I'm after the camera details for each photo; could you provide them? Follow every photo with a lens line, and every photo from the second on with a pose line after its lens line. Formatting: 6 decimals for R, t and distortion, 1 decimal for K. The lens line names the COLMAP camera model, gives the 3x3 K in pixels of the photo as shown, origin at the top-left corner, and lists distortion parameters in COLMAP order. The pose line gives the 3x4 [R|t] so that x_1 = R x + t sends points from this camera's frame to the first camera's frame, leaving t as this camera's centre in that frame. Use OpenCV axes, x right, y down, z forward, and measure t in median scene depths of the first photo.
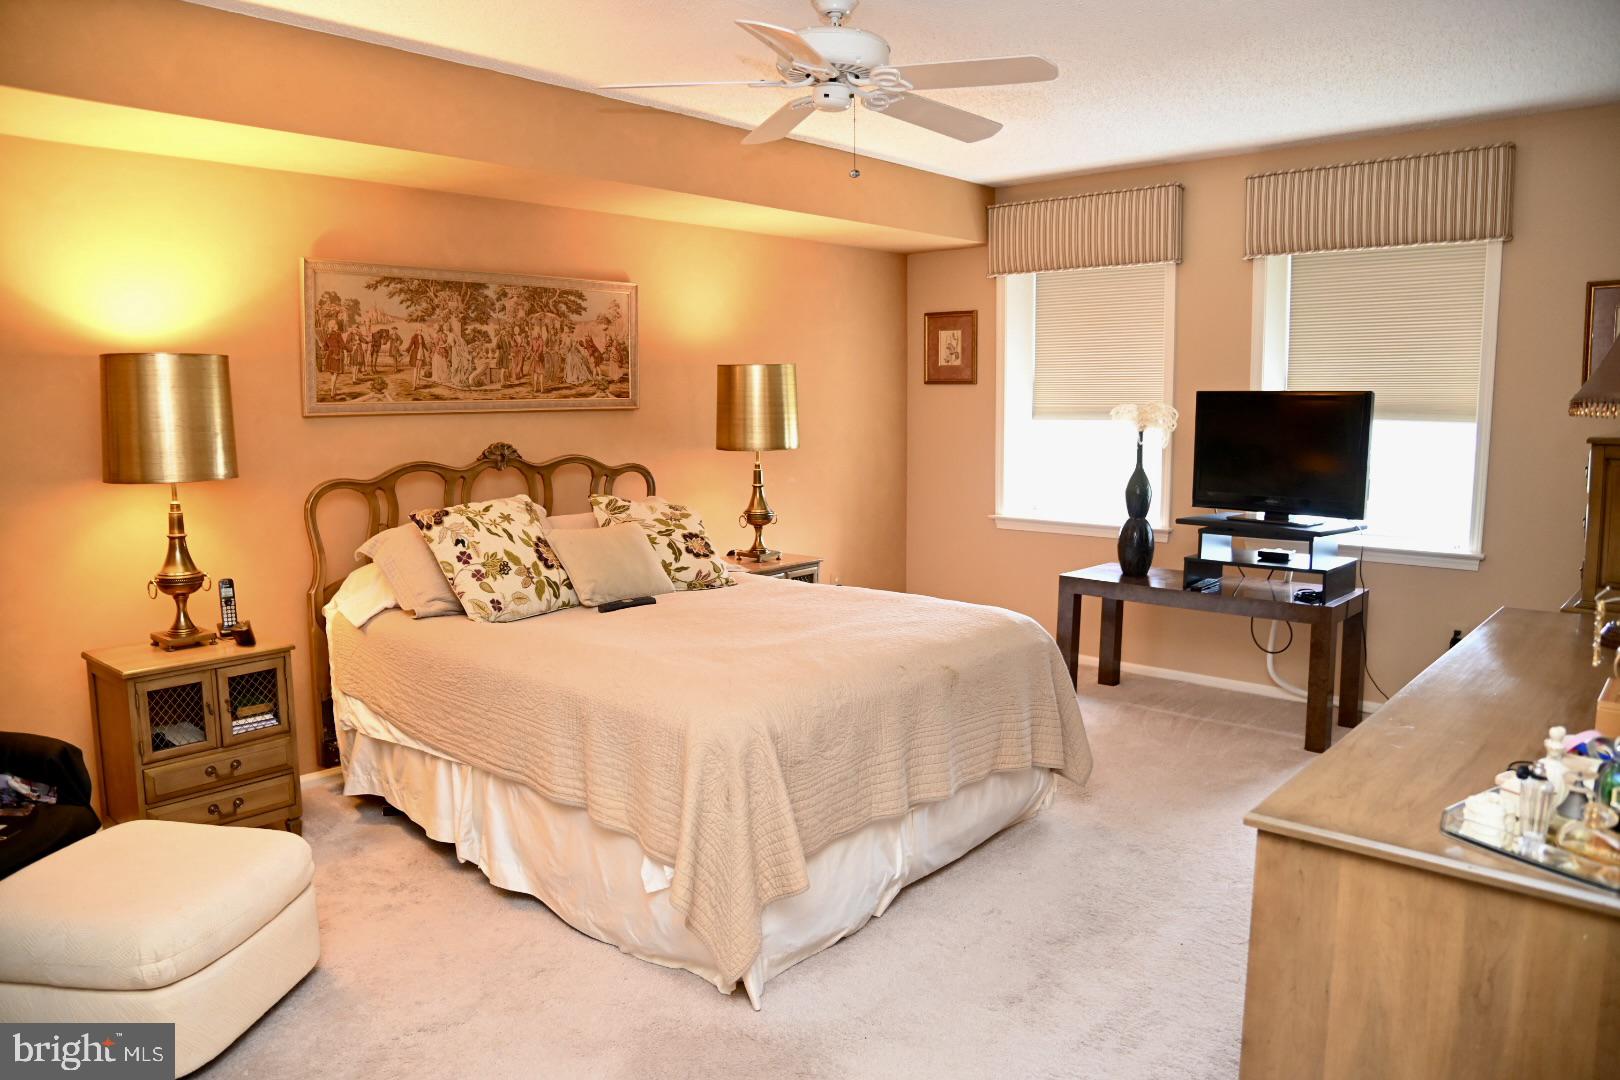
lens RADIAL K [[1121.5, 0, 808.4], [0, 1121.5, 525.1], [0, 0, 1]] dist [-0.093515, 0.048513]
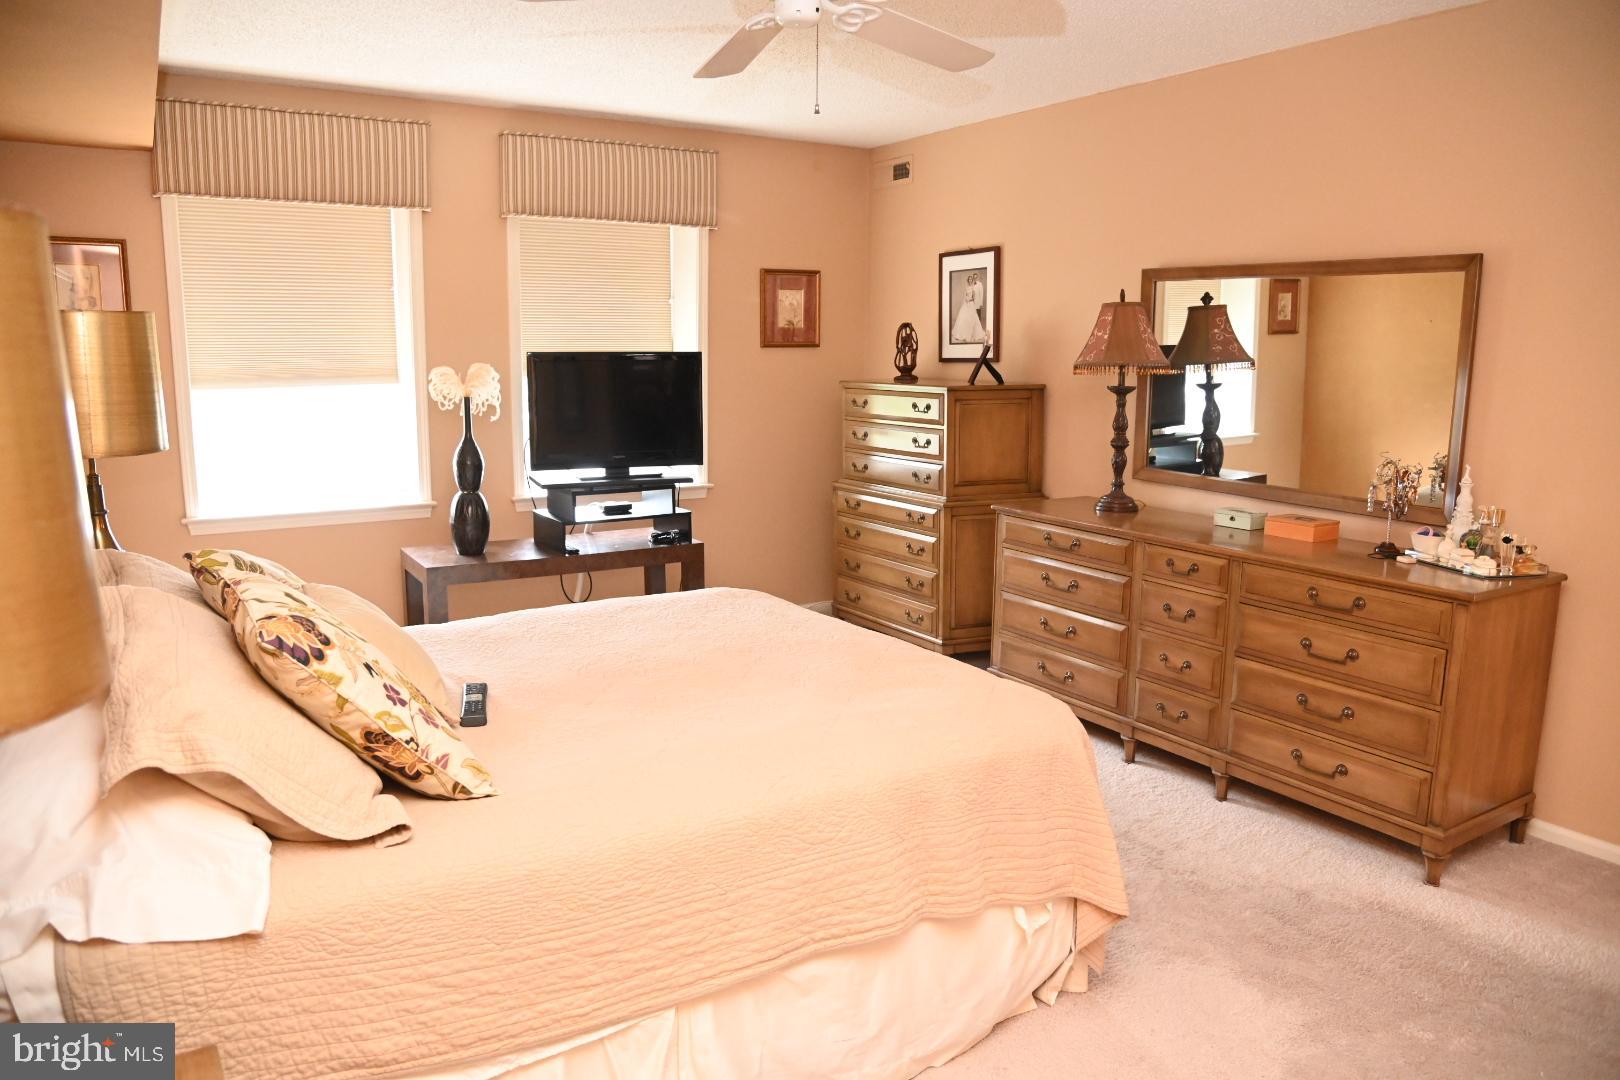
lens RADIAL K [[1121.5, 0, 805.2], [0, 1121.5, 537.4], [0, 0, 1]] dist [-0.093515, 0.048513]
pose [[0.267613, -0.153899, 0.951157, -0.633571], [0.105182, 0.985928, 0.129931, -0.073974], [-0.957768, 0.065273, 0.280034, 0.601565]]
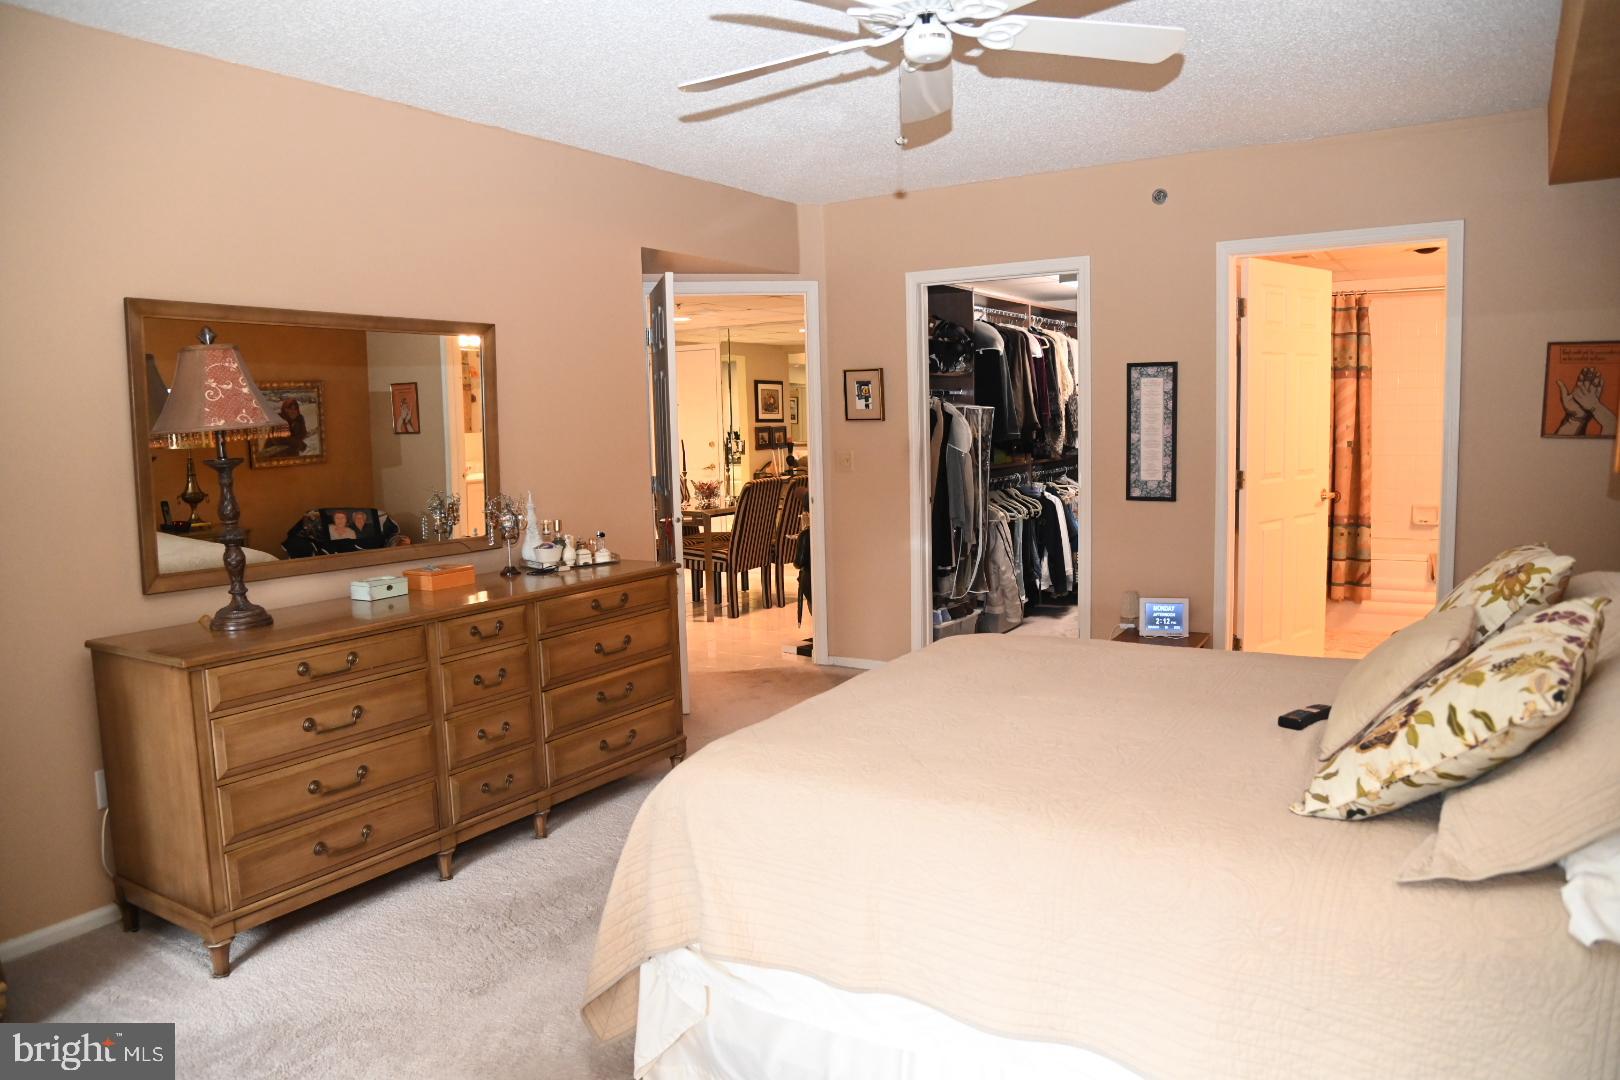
lens RADIAL K [[1121.5, 0, 839.6], [0, 1121.5, 542.8], [0, 0, 1]] dist [-0.093515, 0.048513]
pose [[-0.980515, 0.056593, -0.188115, 0.126354], [0.012317, 0.973431, 0.228647, -0.151301], [0.196057, 0.221875, -0.955161, 1.350861]]
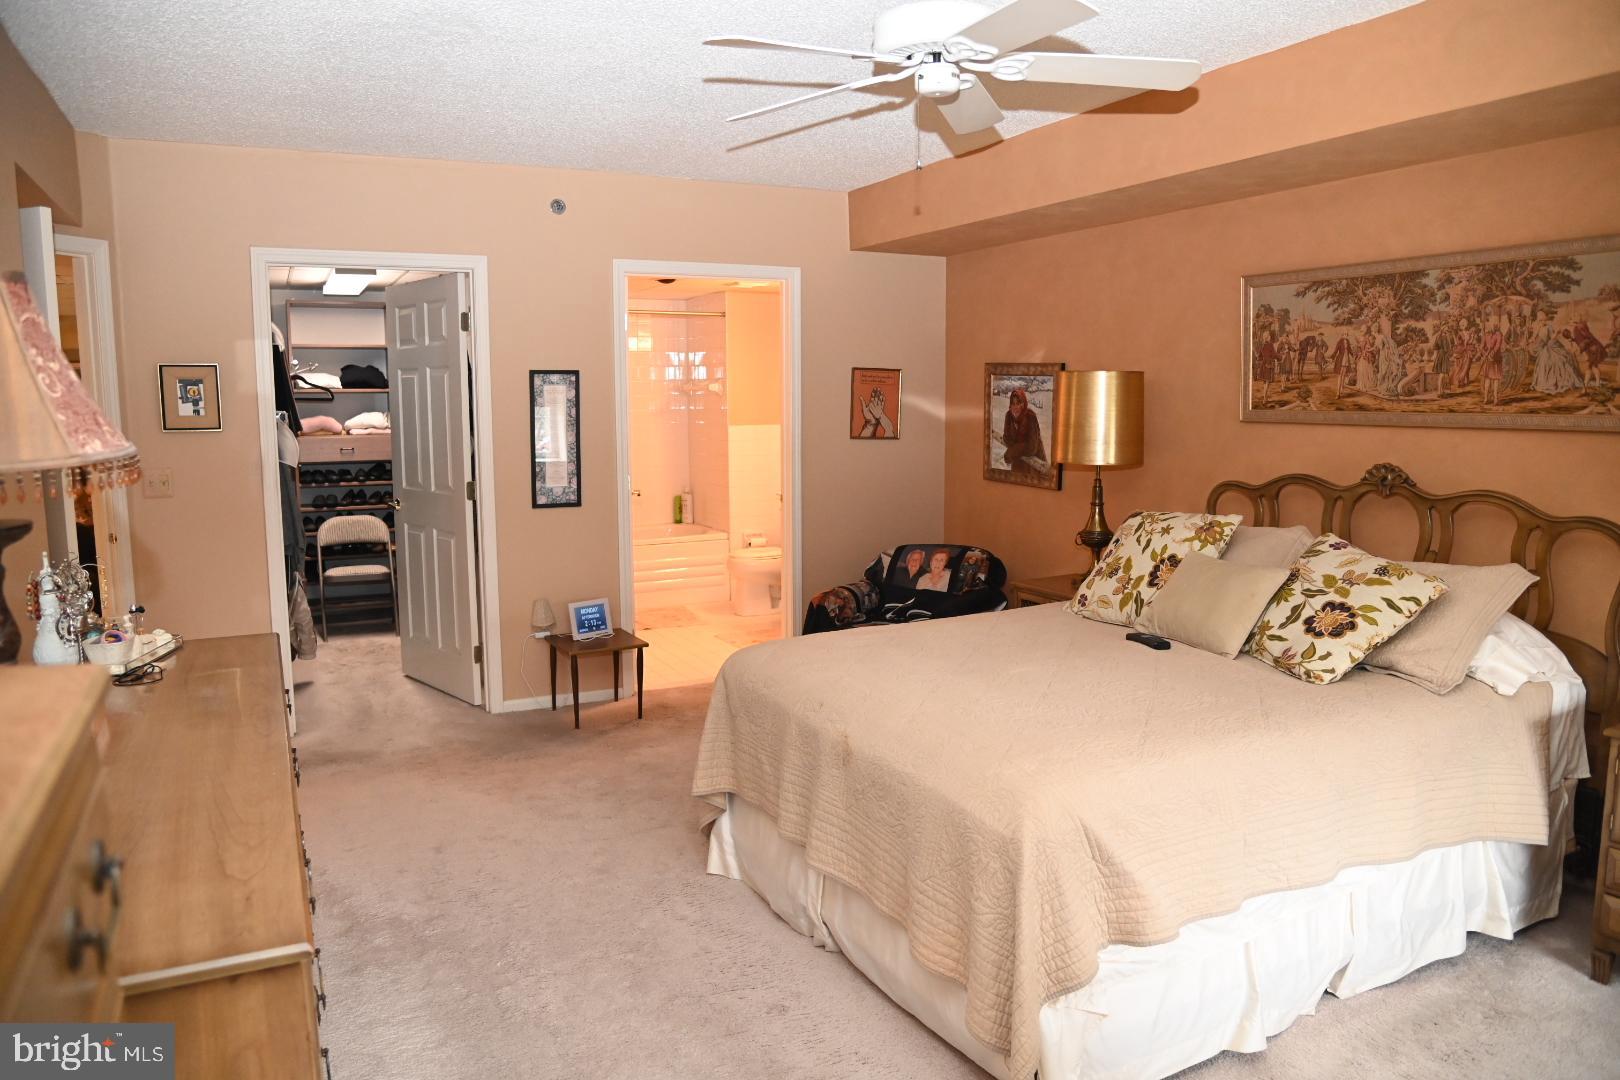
lens RADIAL K [[1121.5, 0, 806.4], [0, 1121.5, 534.6], [0, 0, 1]] dist [-0.093515, 0.048513]
pose [[-0.364970, 0.123352, -0.922812, 0.645125], [-0.099788, 0.980292, 0.170501, -0.118252], [0.925656, 0.154313, -0.345468, 0.886578]]
